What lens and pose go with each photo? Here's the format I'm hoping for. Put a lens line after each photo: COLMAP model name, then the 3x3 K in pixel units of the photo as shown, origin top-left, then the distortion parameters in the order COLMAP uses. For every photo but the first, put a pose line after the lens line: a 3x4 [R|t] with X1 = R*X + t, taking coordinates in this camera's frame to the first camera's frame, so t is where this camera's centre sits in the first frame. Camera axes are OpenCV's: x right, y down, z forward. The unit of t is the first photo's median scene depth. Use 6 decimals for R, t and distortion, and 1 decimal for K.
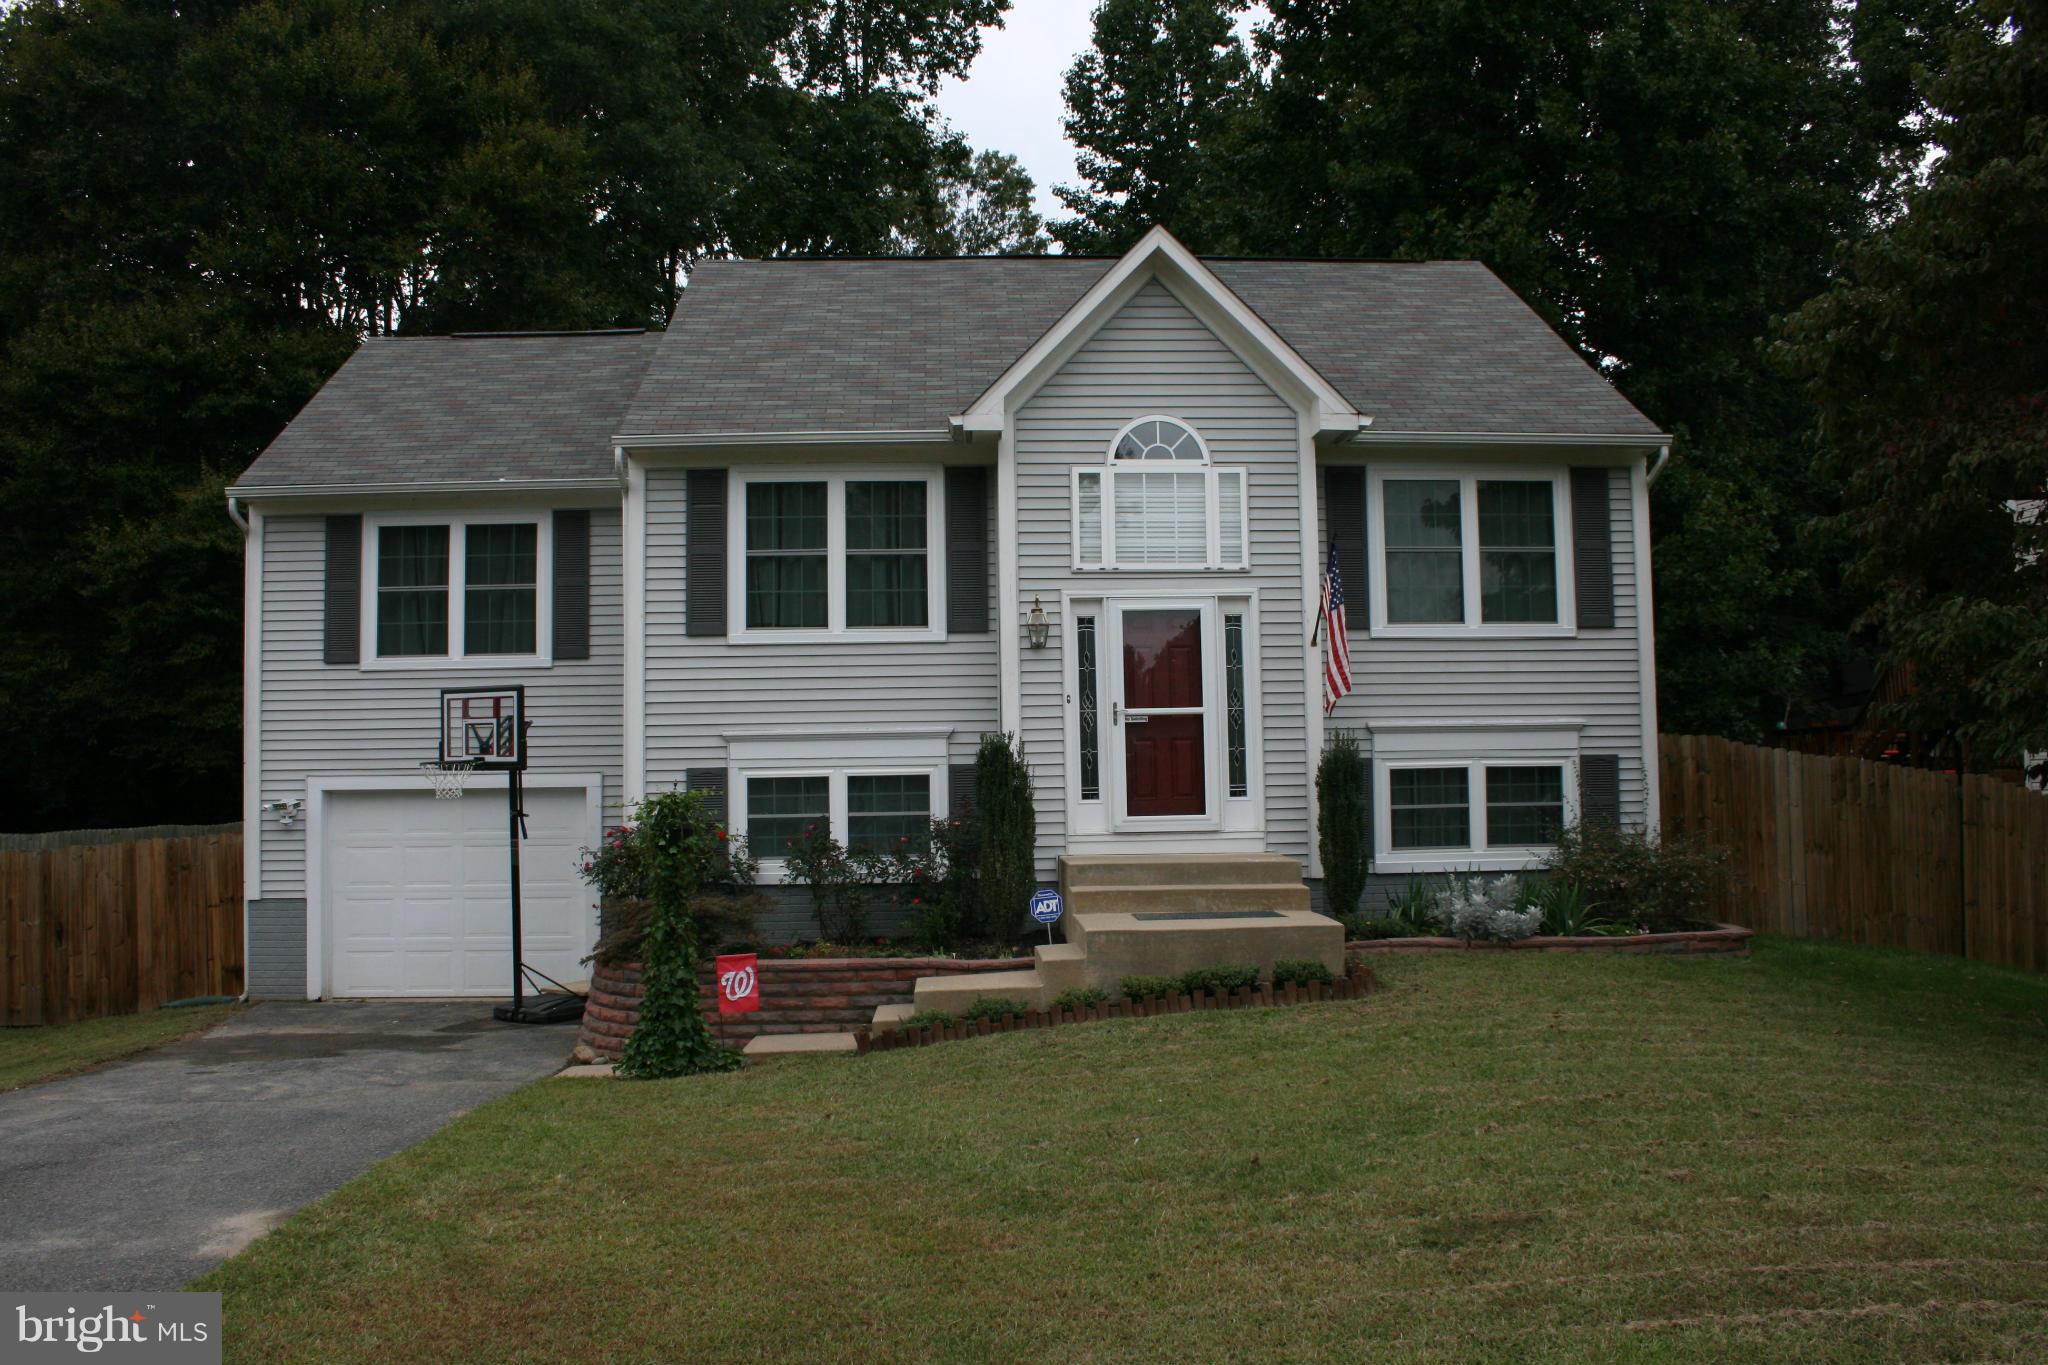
lens RADIAL K [[1697.3, 0, 1045.9], [0, 1697.3, 711.4], [0, 0, 1]] dist [-0.162521, 0.145373]
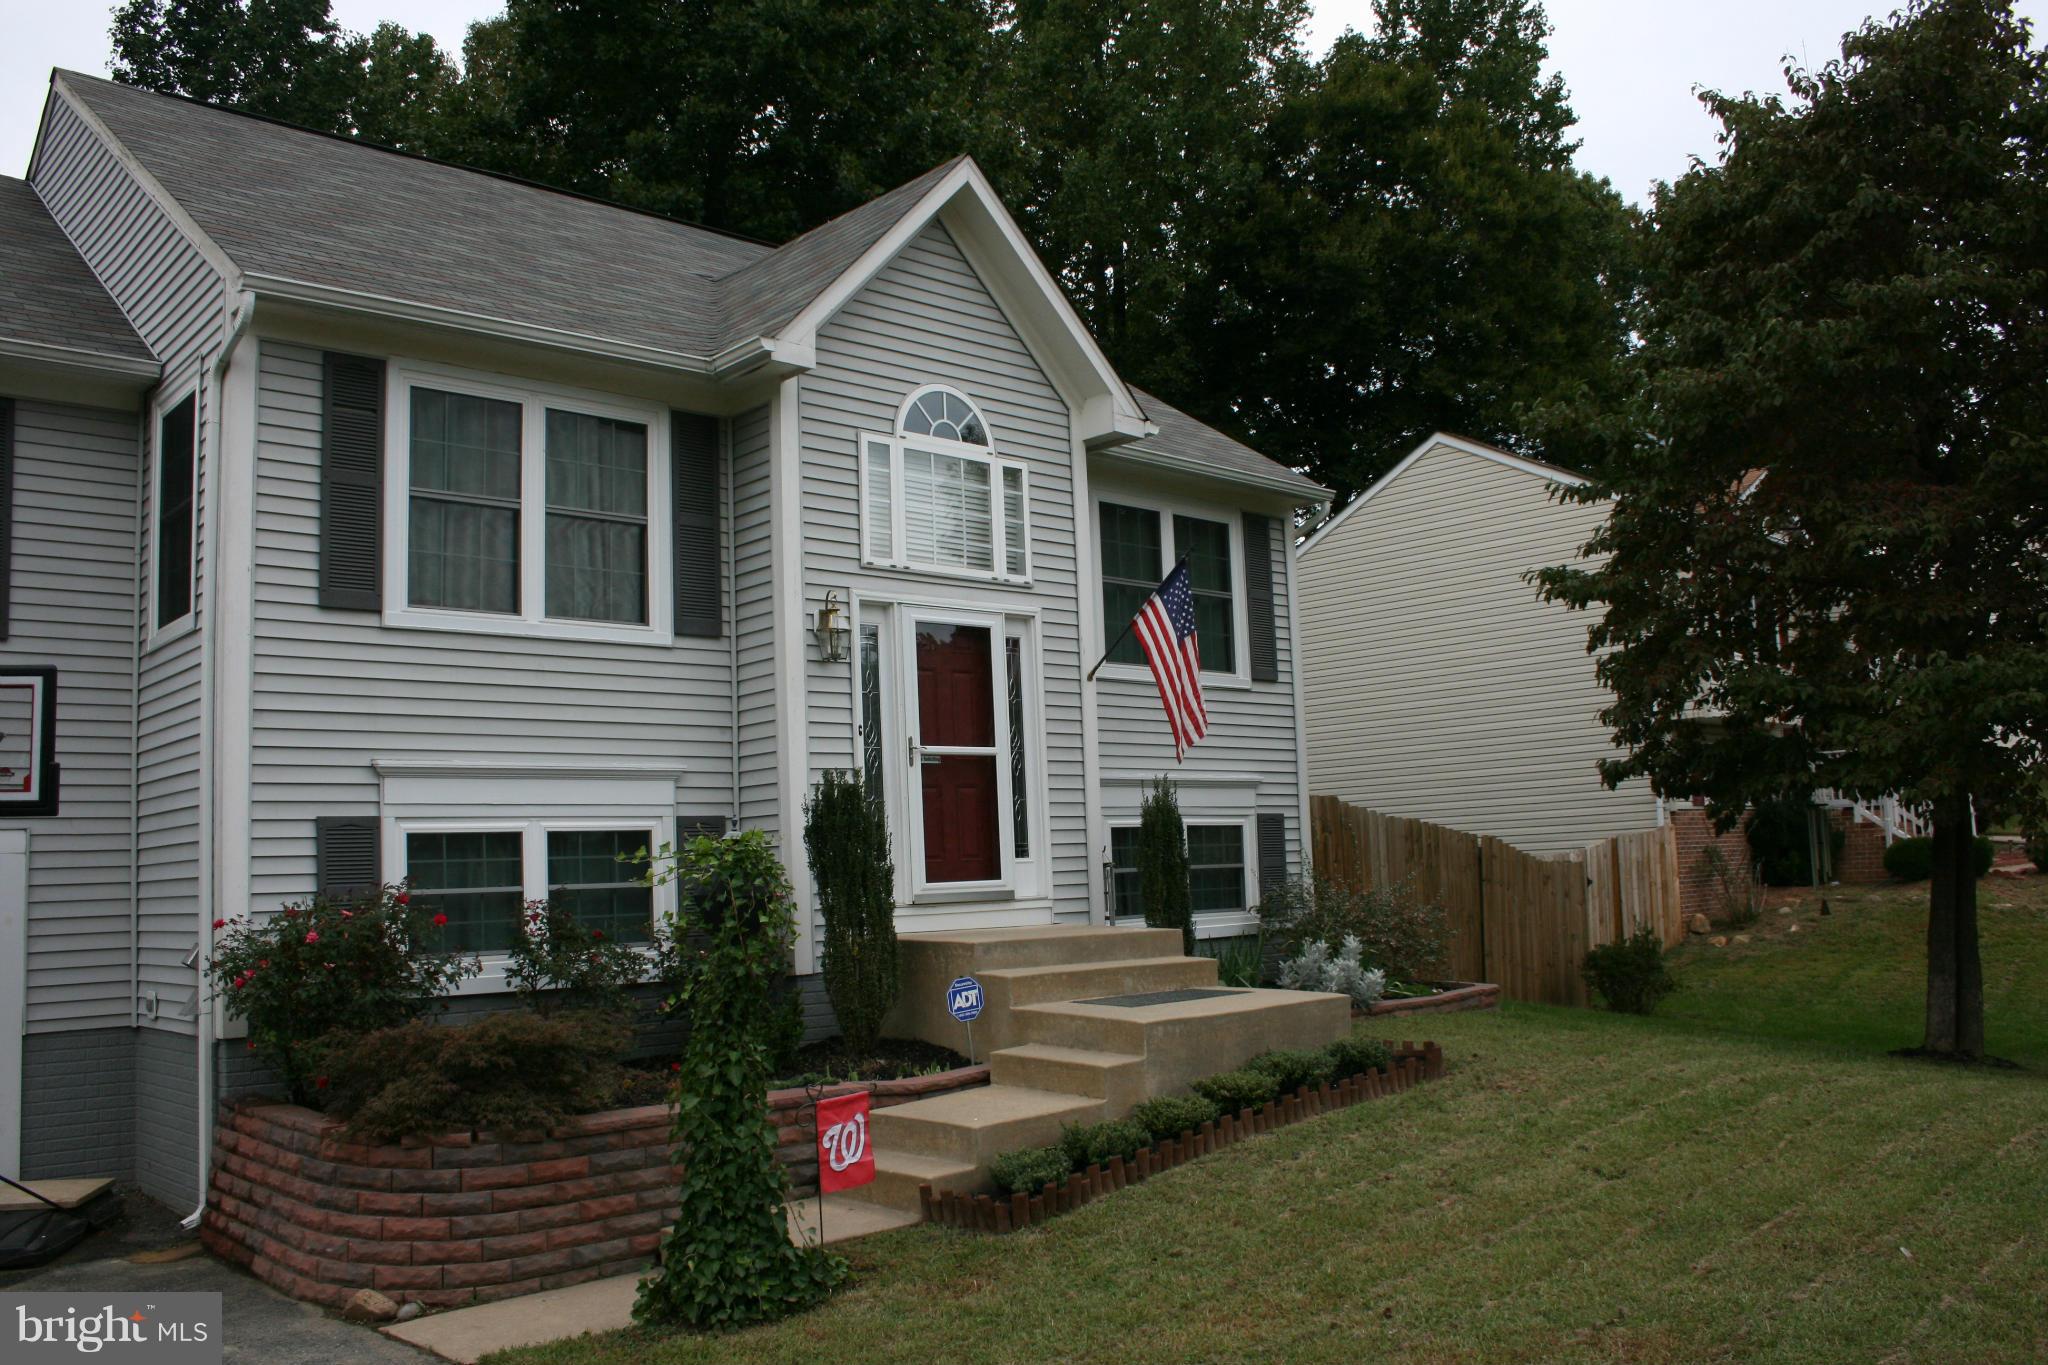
lens RADIAL K [[1697.3, 0, 1045.9], [0, 1697.3, 711.4], [0, 0, 1]] dist [-0.162521, 0.145373]
pose [[0.766132, 0.047721, 0.640909, -0.408138], [-0.010616, 0.998043, -0.061623, 0.029997], [-0.642596, 0.040408, 0.765139, 0.357496]]
